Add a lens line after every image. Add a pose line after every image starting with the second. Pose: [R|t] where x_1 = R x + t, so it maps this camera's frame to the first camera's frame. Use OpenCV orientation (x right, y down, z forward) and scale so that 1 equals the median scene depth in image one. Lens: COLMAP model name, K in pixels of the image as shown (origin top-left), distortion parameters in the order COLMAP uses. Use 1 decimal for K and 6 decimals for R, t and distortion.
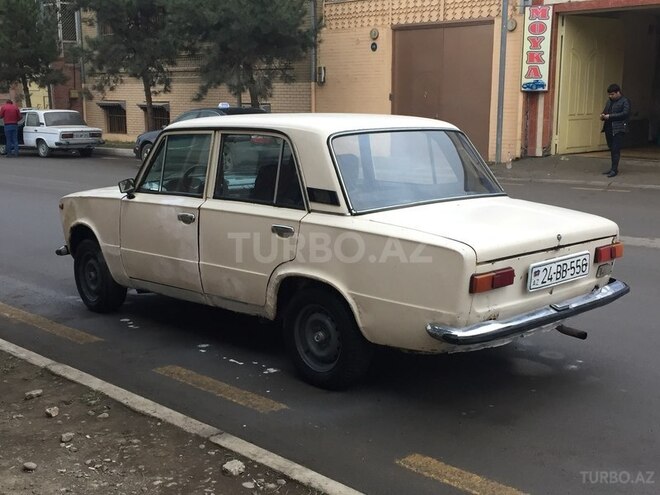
lens RADIAL K [[829.1, 0, 330.0], [0, 829.1, 247.5], [0, 0, 1]] dist [0.037904, 0.041537]
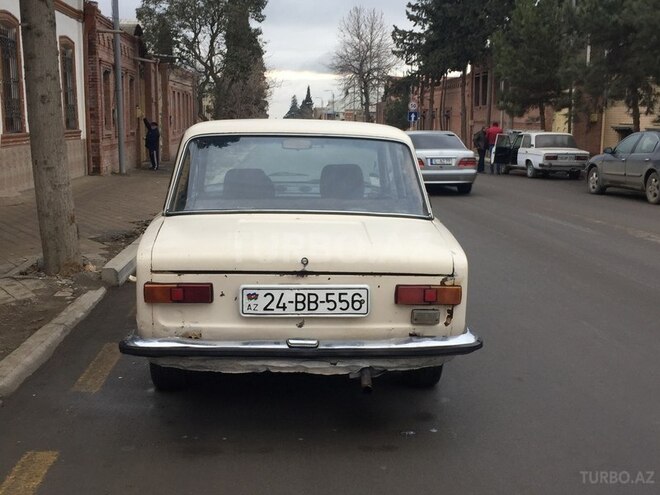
lens RADIAL K [[829.1, 0, 330.0], [0, 829.1, 247.5], [0, 0, 1]] dist [0.037904, 0.041537]
pose [[0.767565, 0.107816, -0.631838, 0.794535], [-0.127327, 0.991754, 0.014553, -0.039983], [0.628197, 0.069280, 0.774964, 0.347988]]
